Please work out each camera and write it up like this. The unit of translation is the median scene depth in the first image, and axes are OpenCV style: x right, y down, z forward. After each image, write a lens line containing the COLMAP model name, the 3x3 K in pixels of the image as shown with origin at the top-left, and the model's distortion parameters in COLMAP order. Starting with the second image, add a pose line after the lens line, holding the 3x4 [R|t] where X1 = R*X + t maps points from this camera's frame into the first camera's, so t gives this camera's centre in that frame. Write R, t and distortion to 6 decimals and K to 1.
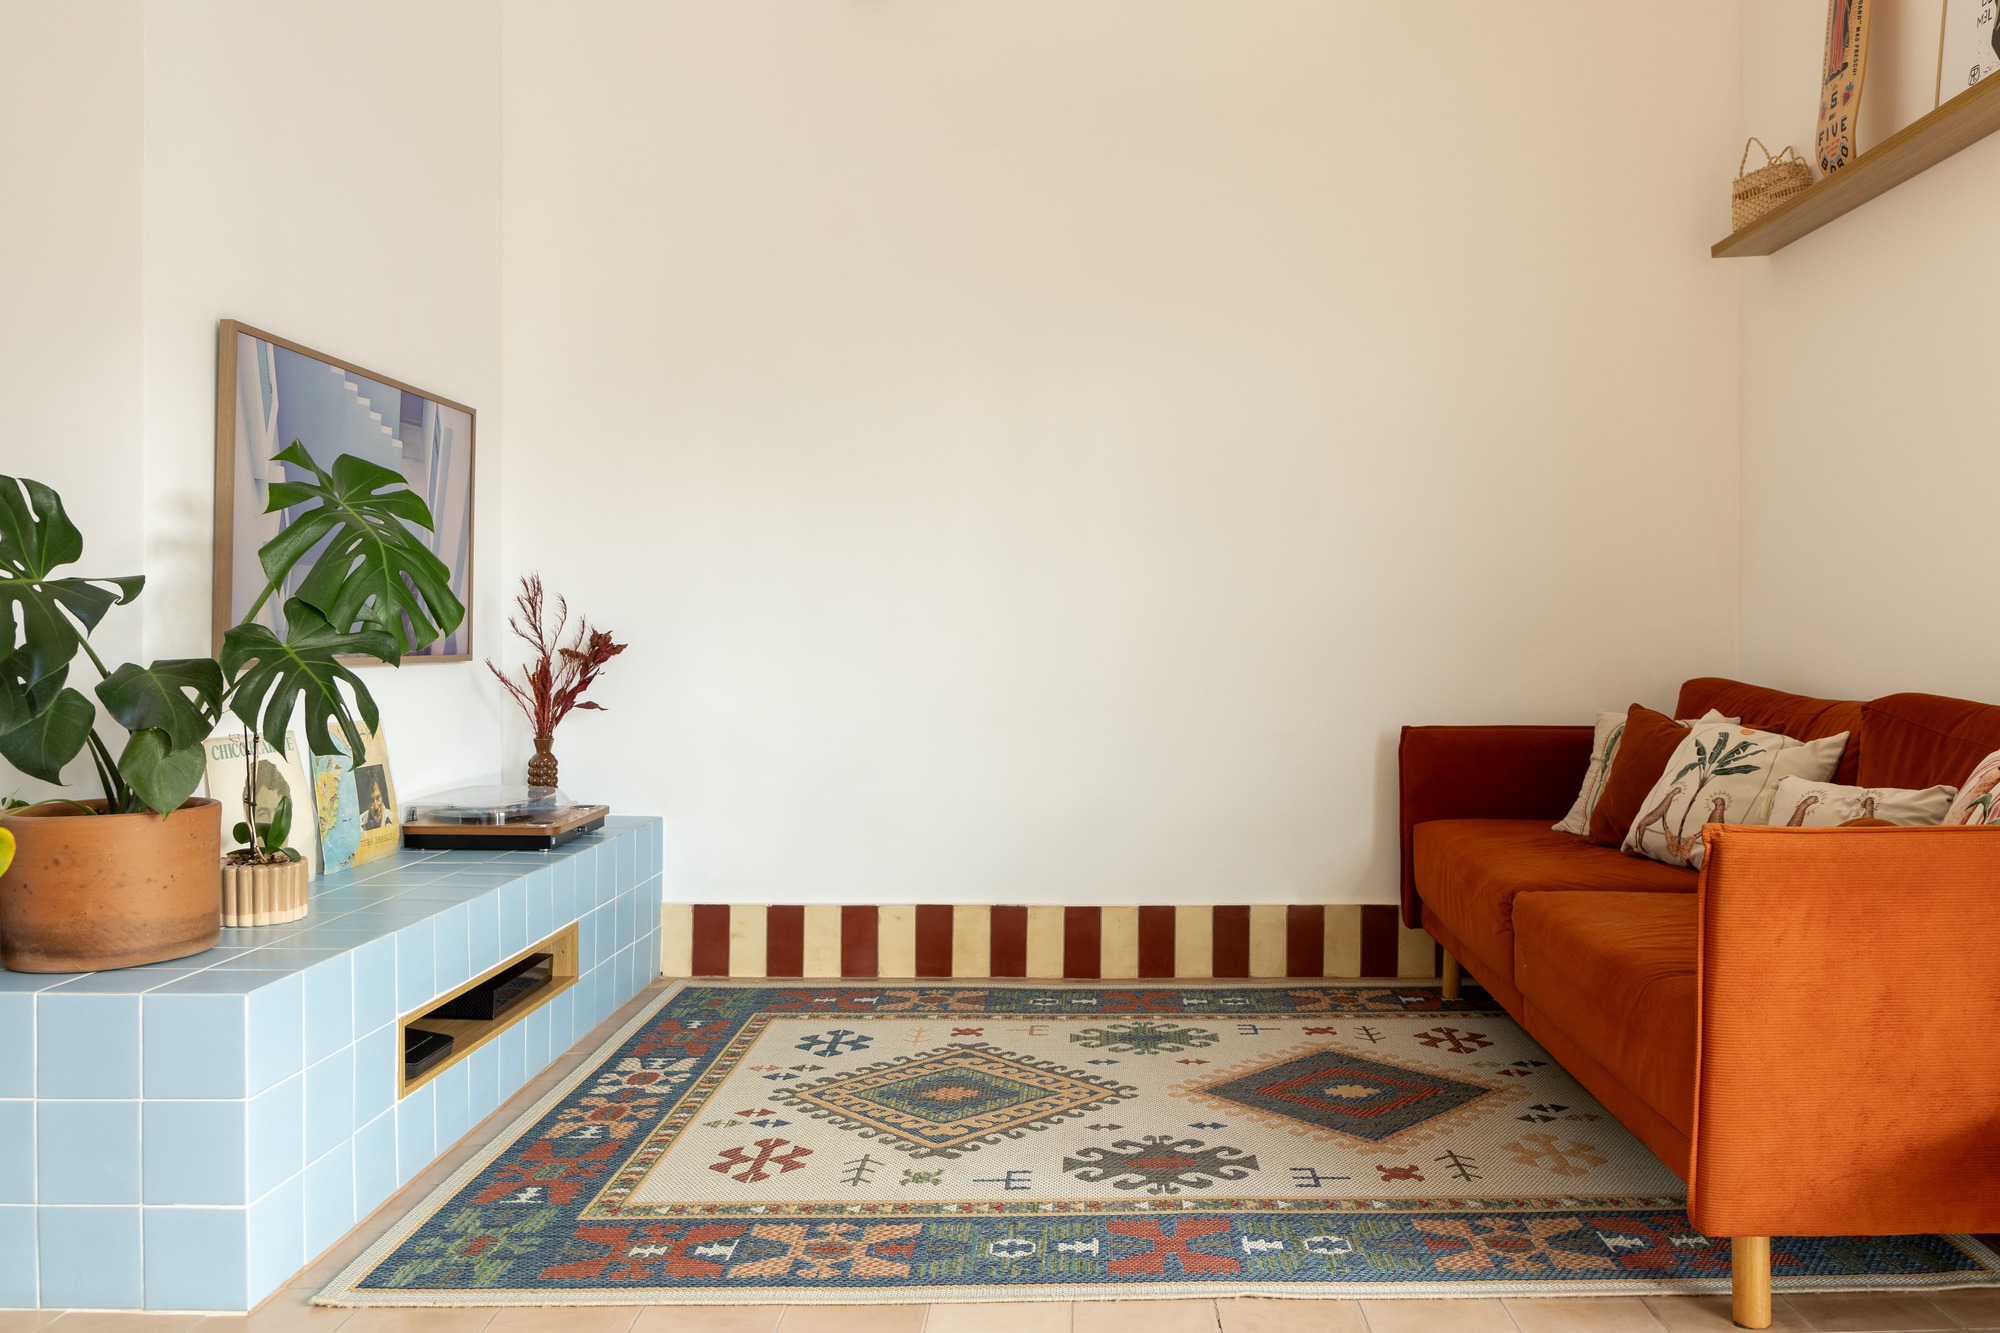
lens RADIAL K [[1515.0, 0, 1093.3], [0, 1515.0, 643.0], [0, 0, 1]] dist [-0.008190, -0.003571]
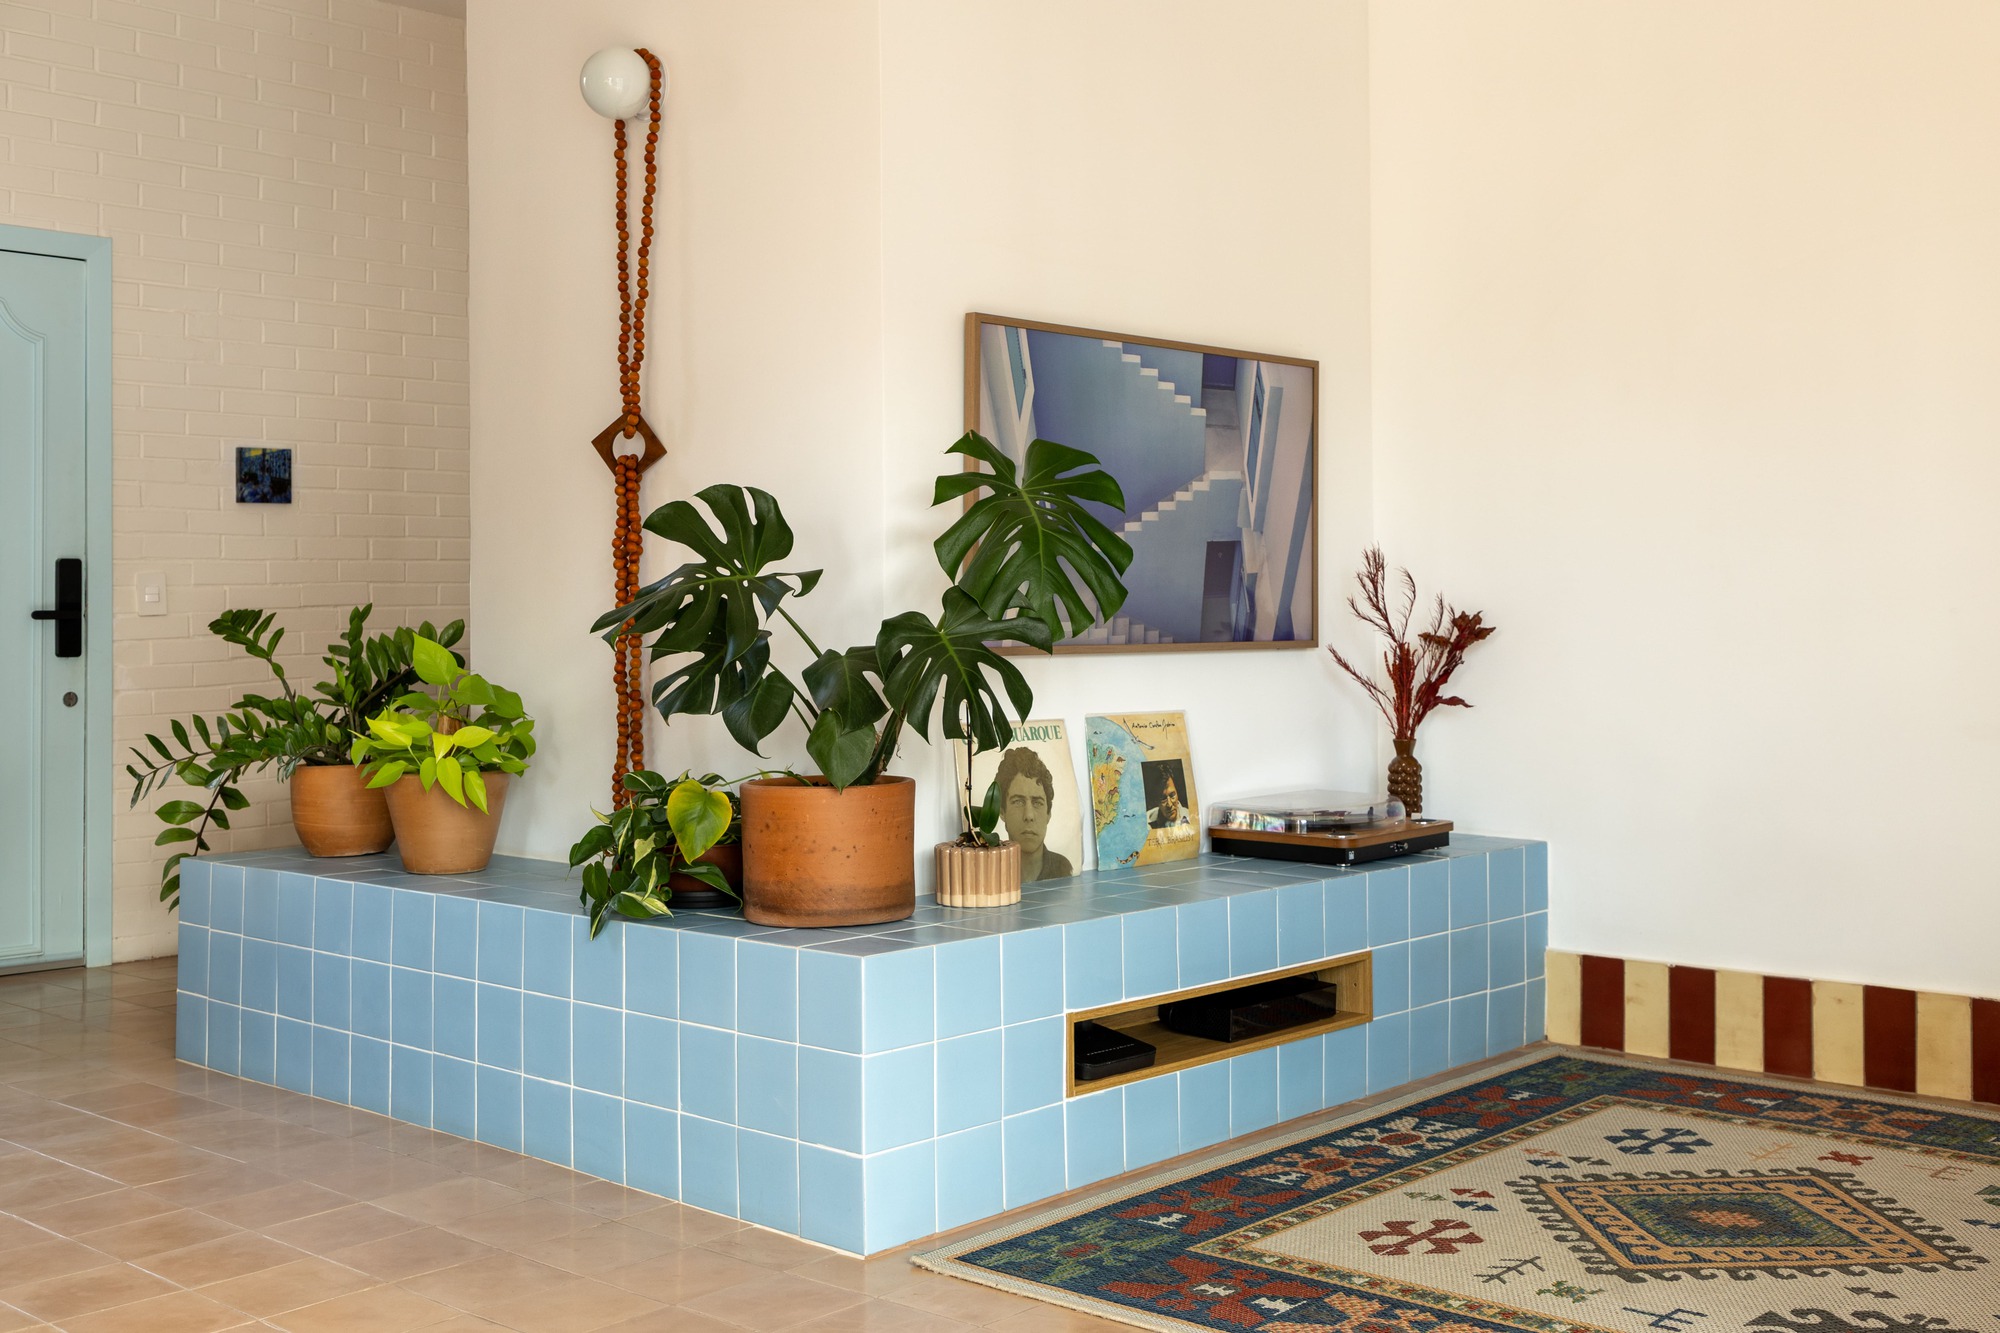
lens RADIAL K [[2129.5, 0, 1045.4], [0, 2129.5, 579.2], [0, 0, 1]] dist [0.009827, 0.003078]
pose [[0.736227, -0.021036, -0.676408, 0.382565], [0.007173, 0.999703, -0.023282, -0.000247], [0.676697, 0.012289, 0.736159, -0.021610]]
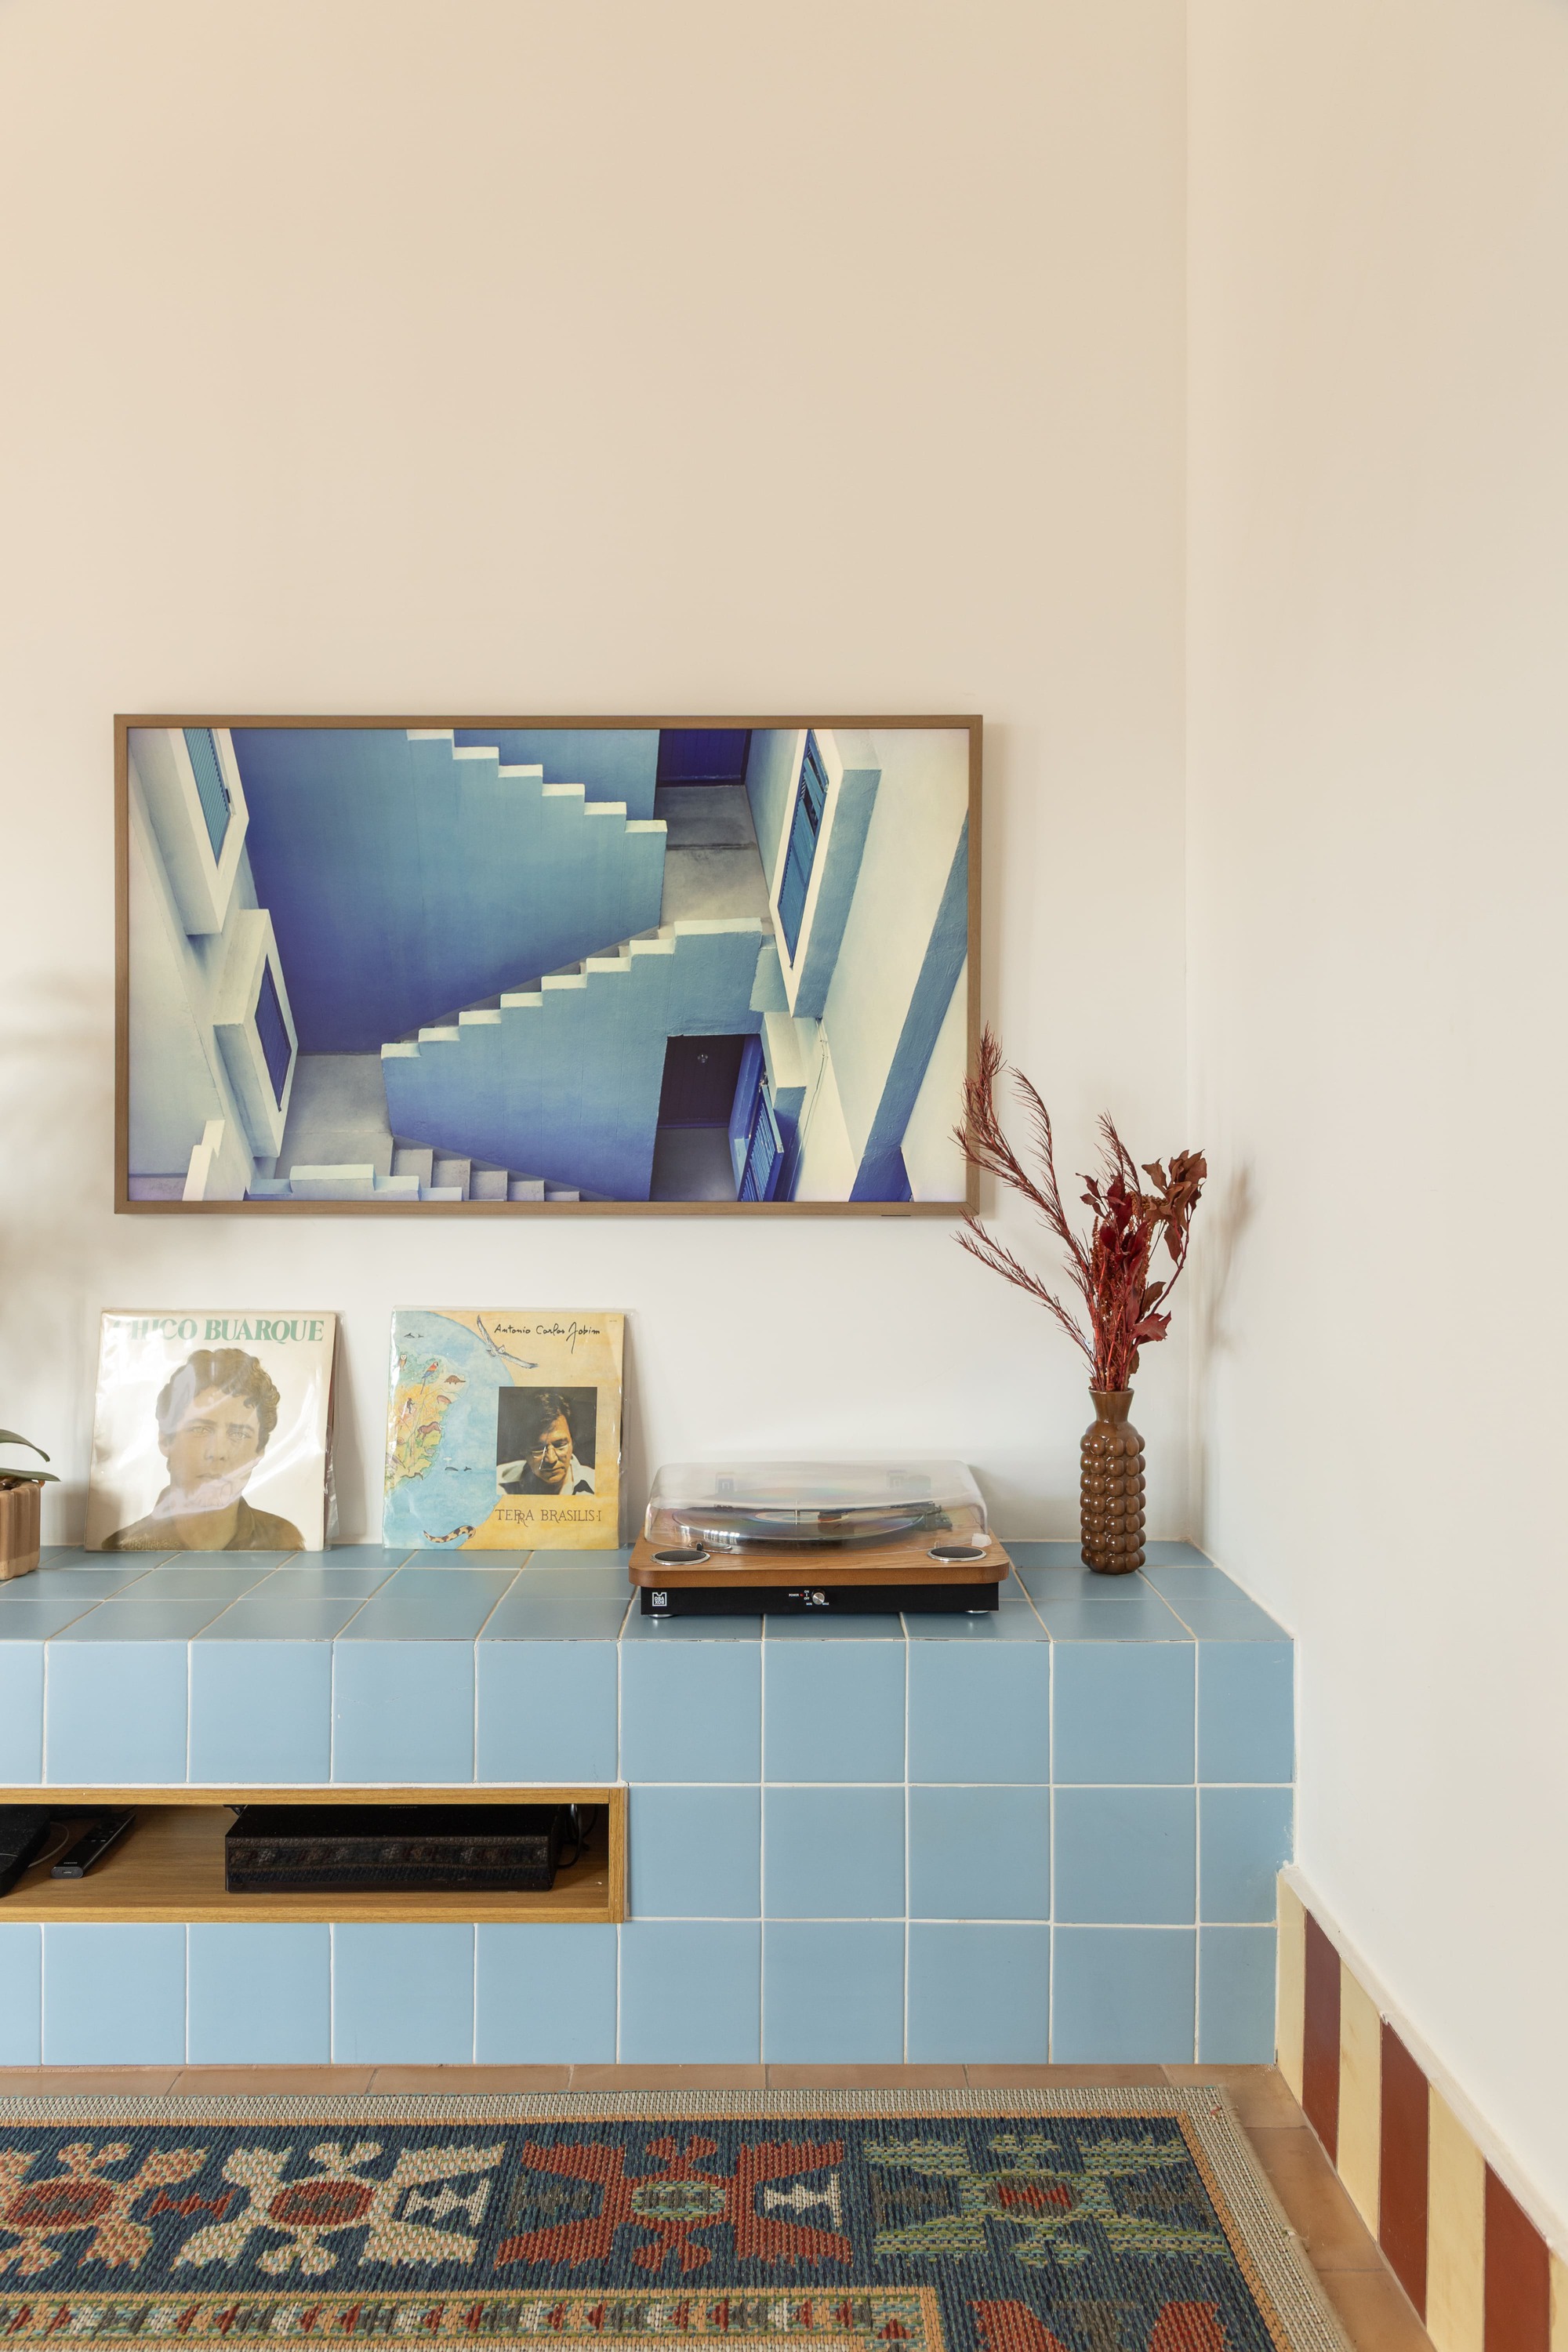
lens RADIAL K [[1631.9, 0, 784.0], [0, 1631.9, 1176.0], [0, 0, 1]] dist [0.007884, 0.006686]
pose [[-0.007272, -0.011381, -0.999909, 0.165384], [-0.006533, 0.999914, -0.011333, 0.006466], [0.999952, 0.006450, -0.007345, 1.159978]]
